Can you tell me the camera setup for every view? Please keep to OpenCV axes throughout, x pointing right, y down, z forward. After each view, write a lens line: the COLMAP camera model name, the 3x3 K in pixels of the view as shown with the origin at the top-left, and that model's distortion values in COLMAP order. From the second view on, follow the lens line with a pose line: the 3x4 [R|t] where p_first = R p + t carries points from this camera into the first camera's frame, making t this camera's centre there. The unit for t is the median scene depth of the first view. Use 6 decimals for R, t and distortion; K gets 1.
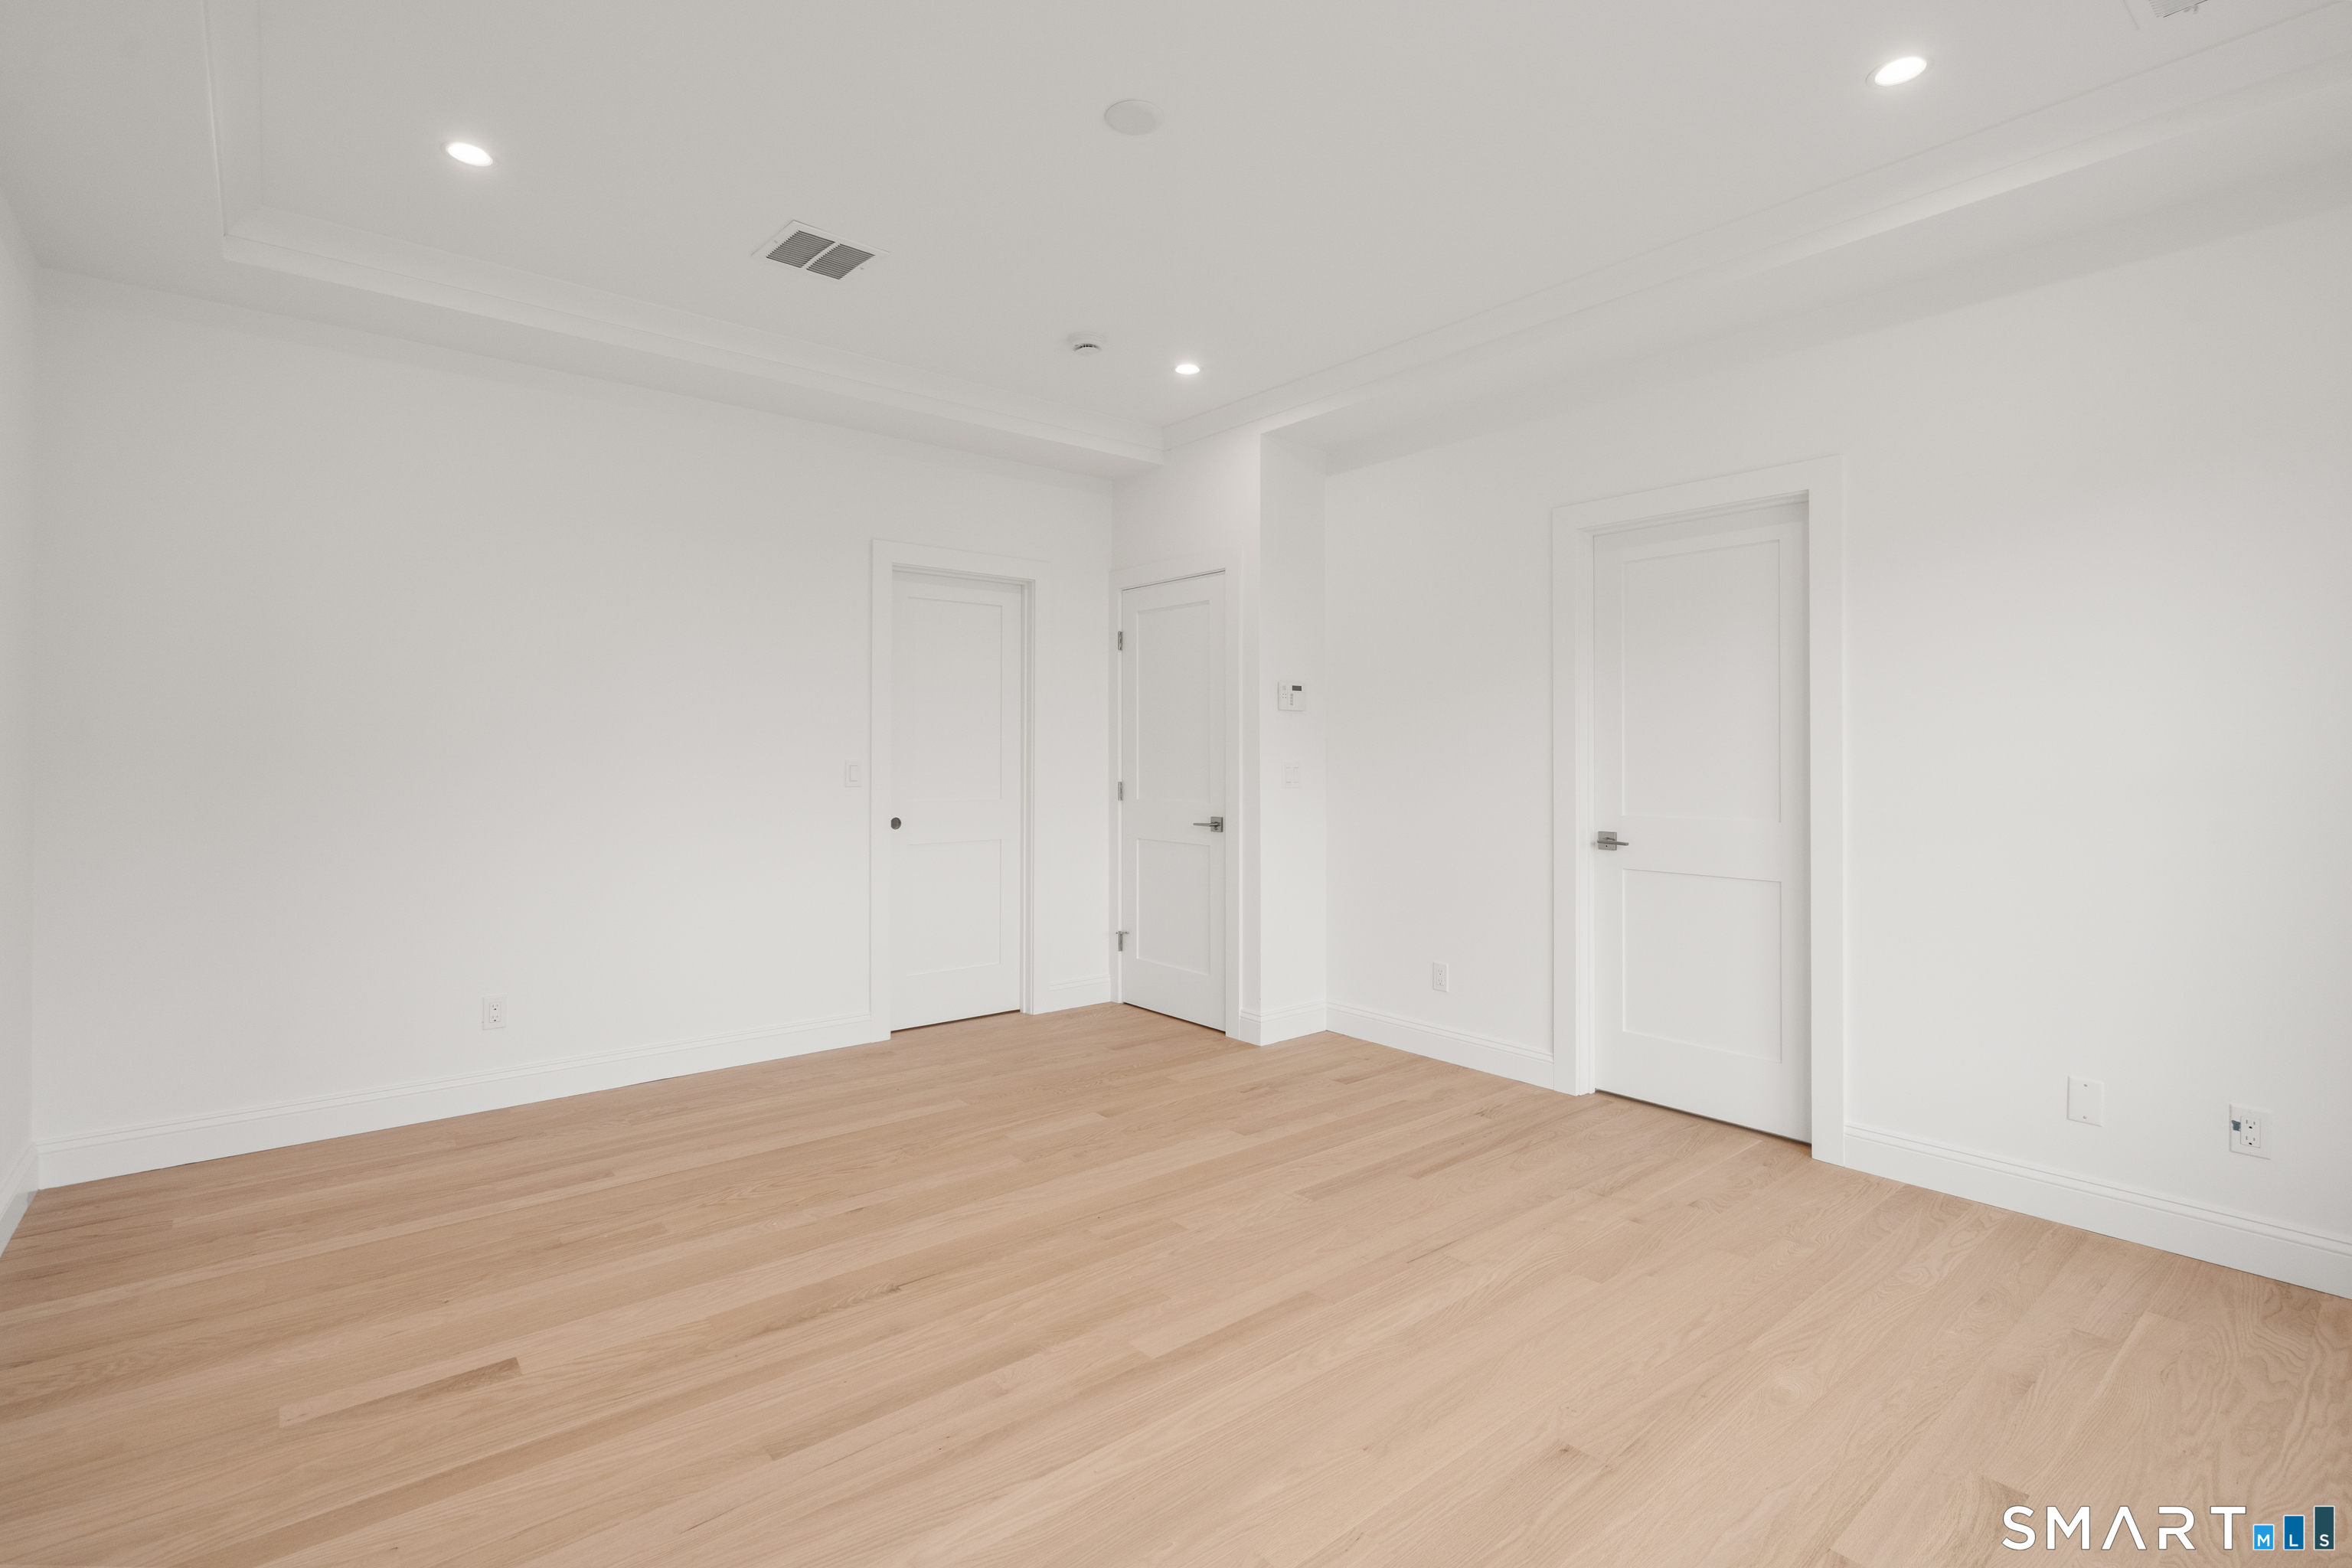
lens RADIAL K [[1075.3, 0, 1172.4], [0, 1075.3, 781.2], [0, 0, 1]] dist [-0.002458, 0.000015]
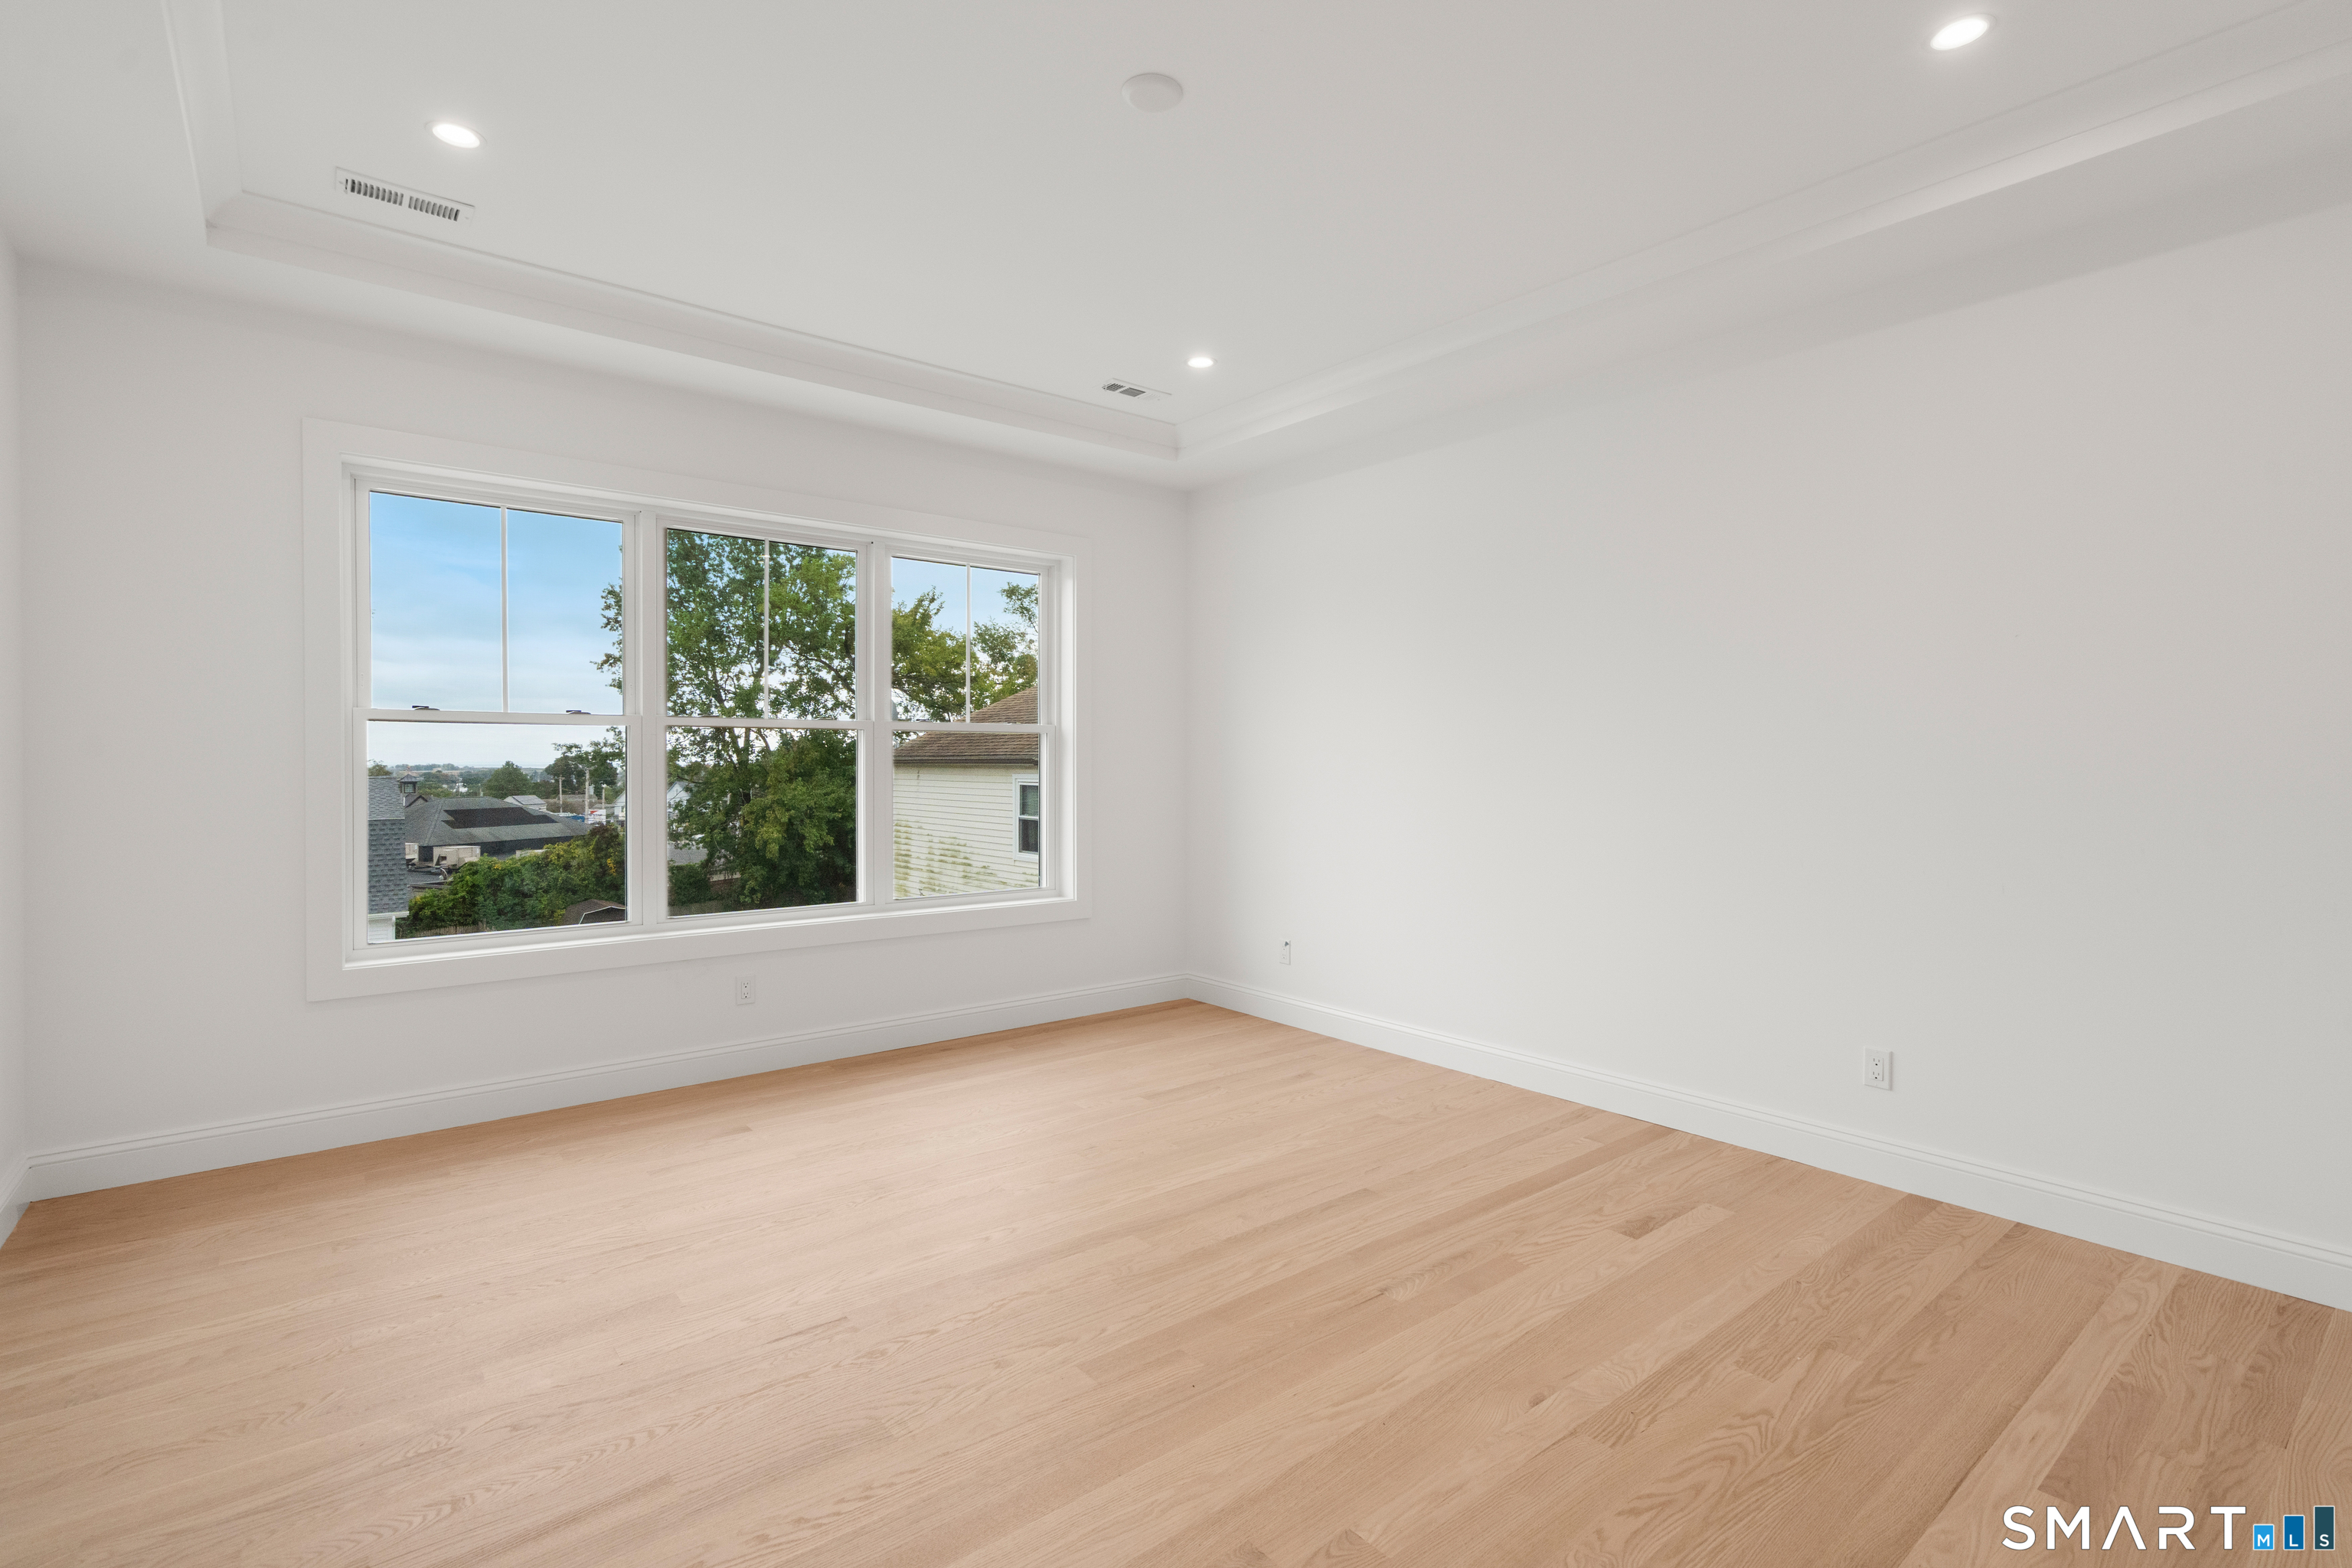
lens RADIAL K [[1075.3, 0, 1172.4], [0, 1075.3, 781.2], [0, 0, 1]] dist [-0.002458, 0.000015]
pose [[-0.999930, -0.005893, 0.010256, -0.064549], [-0.005405, 0.998879, 0.047021, -0.050030], [-0.010522, 0.046963, -0.998841, 1.909784]]
